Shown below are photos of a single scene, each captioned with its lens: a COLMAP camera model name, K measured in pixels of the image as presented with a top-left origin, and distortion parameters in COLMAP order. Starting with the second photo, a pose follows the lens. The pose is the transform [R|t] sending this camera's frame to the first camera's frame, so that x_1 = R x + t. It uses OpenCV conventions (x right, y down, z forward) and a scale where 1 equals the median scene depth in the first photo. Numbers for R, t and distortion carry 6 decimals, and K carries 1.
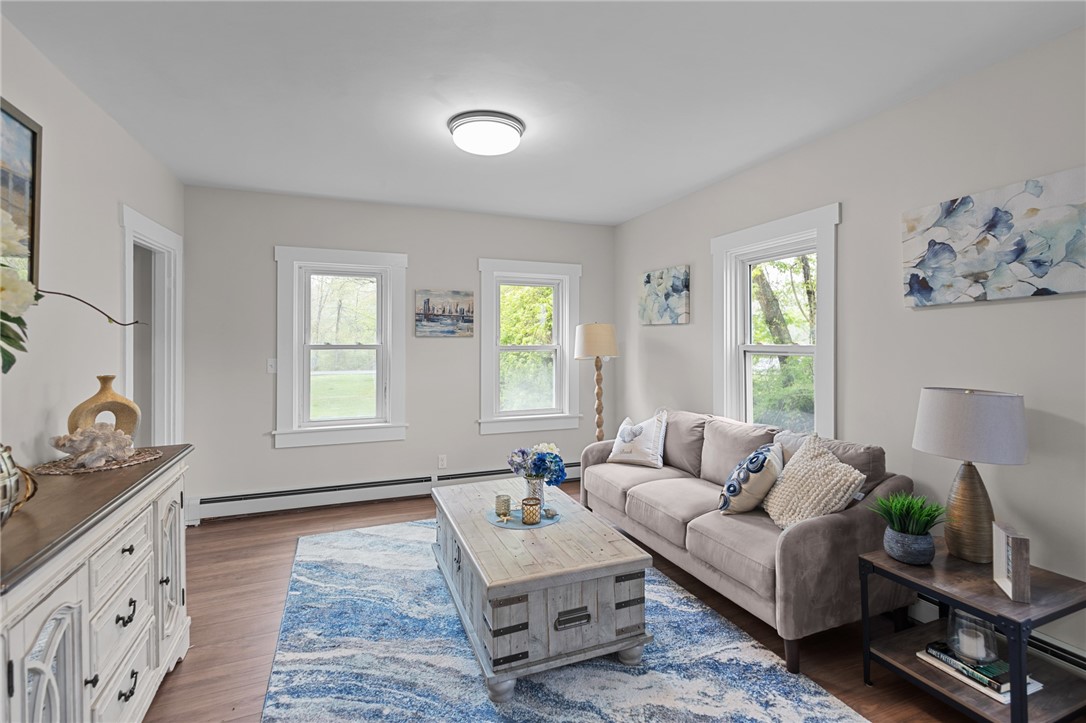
lens RADIAL K [[511.1, 0, 542.7], [0, 511.1, 347.2], [0, 0, 1]] dist [0.006660, -0.000768]
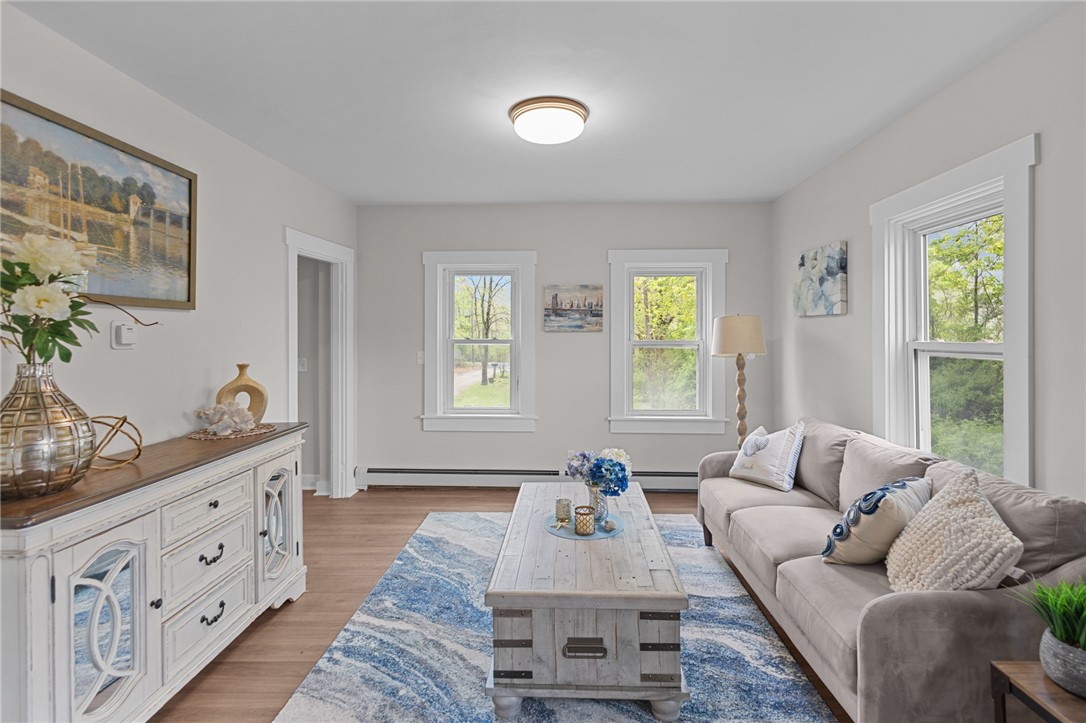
lens RADIAL K [[511.0, 0, 546.5], [0, 511.0, 340.1], [0, 0, 1]] dist [0.005796, -0.000080]
pose [[0.912456, 0.004358, -0.409151, 0.310452], [-0.004806, 0.999988, -0.000068, -0.006346], [0.409146, 0.002028, 0.912467, 0.134606]]
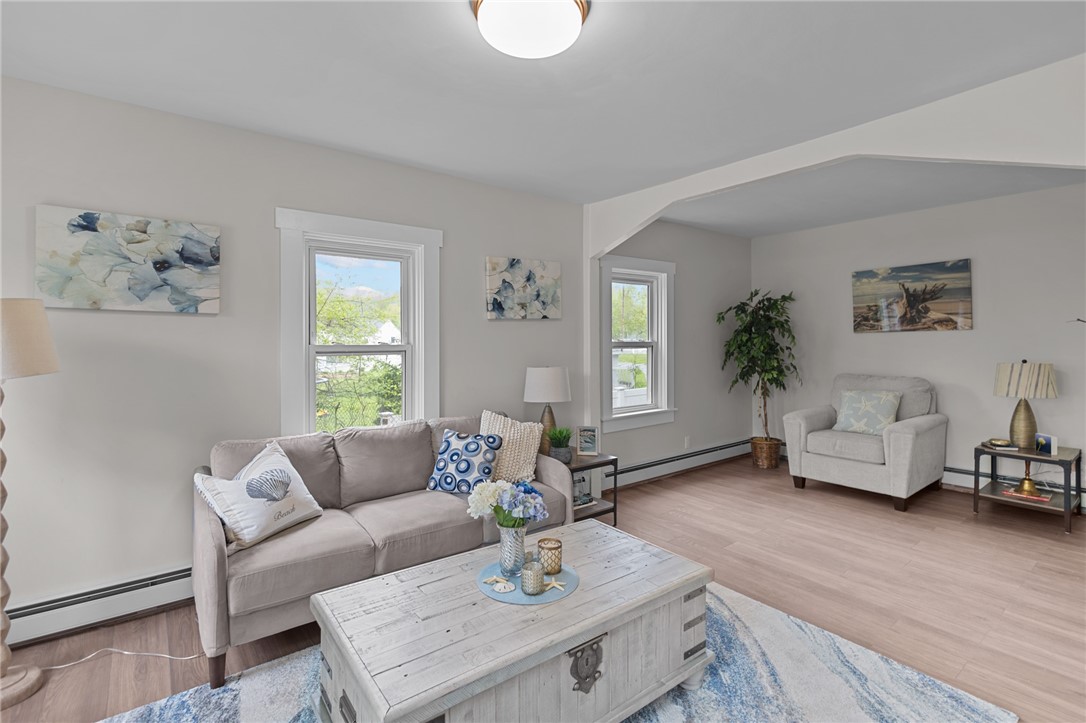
lens RADIAL K [[511.0, 0, 546.5], [0, 511.0, 340.1], [0, 0, 1]] dist [0.005796, -0.000080]
pose [[-0.277406, -0.001617, 0.960751, -0.817999], [0.006444, 0.999973, 0.003544, -0.018543], [-0.960731, 0.007174, -0.277388, 1.279215]]
